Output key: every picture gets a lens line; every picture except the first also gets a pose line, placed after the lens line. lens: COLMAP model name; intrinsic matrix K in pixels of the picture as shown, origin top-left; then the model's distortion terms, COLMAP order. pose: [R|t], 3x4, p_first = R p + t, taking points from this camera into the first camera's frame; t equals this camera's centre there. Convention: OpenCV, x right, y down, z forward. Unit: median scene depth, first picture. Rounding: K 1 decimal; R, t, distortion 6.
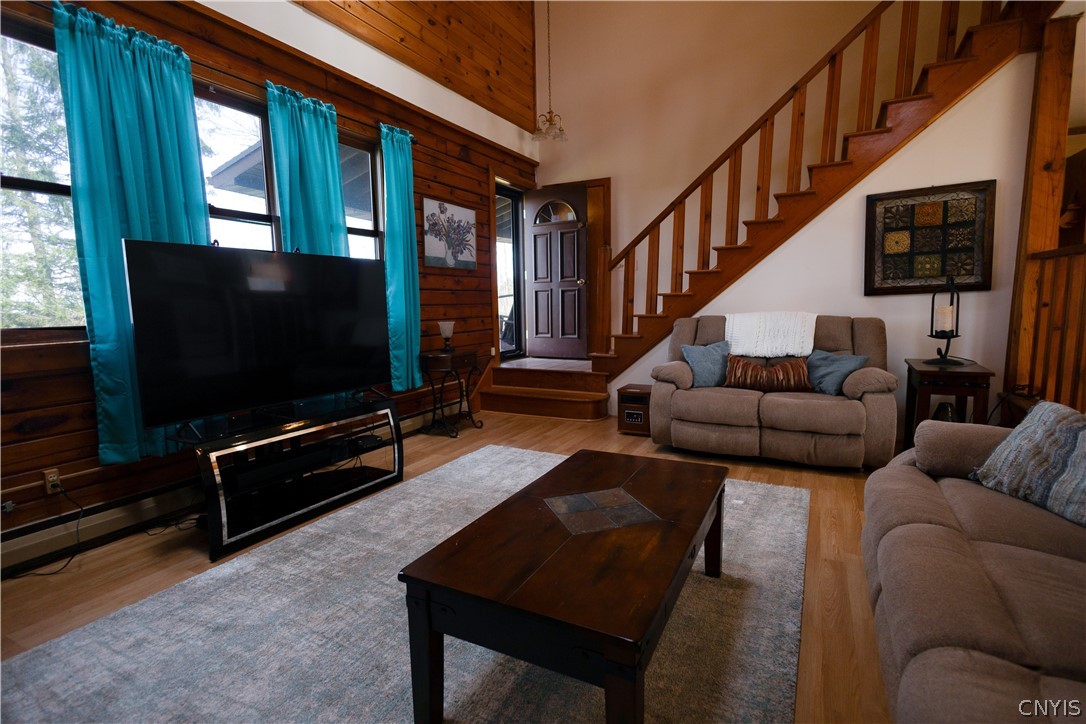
lens RADIAL K [[500.9, 0, 543.8], [0, 500.9, 367.3], [0, 0, 1]] dist [-0.000608, -0.000839]
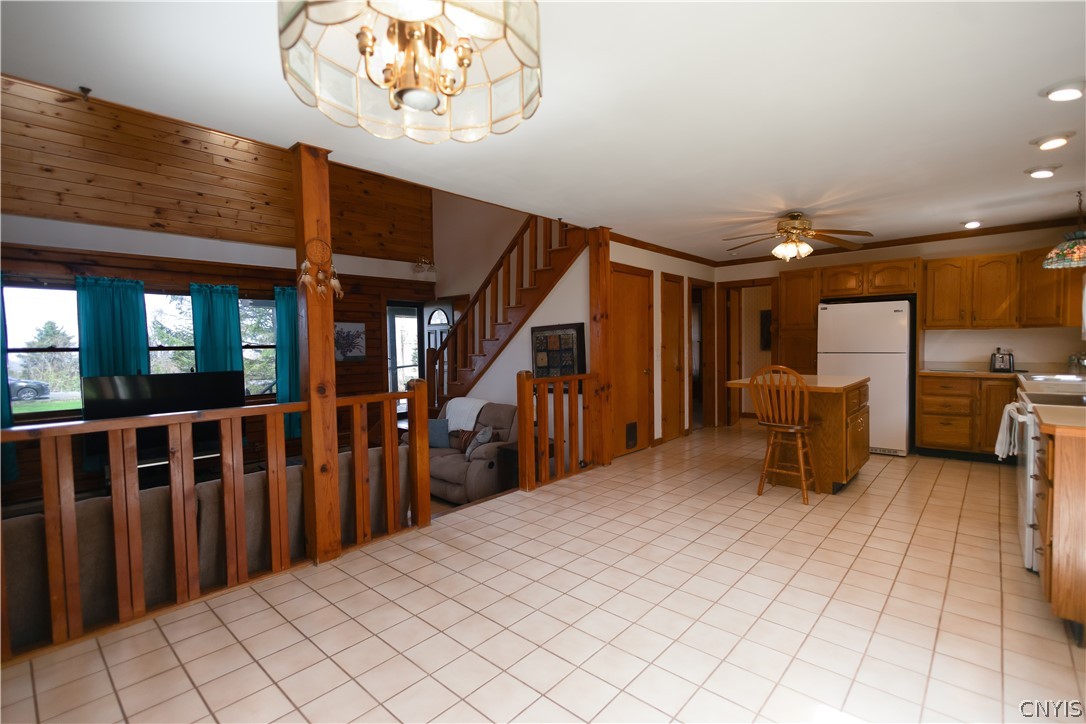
lens RADIAL K [[500.9, 0, 568.2], [0, 500.9, 365.2], [0, 0, 1]] dist [-0.000608, -0.000839]
pose [[0.970547, 0.017735, -0.240258, 0.876091], [-0.038840, 0.995759, -0.083395, -0.082018], [0.237760, 0.090270, 0.967120, -0.346684]]
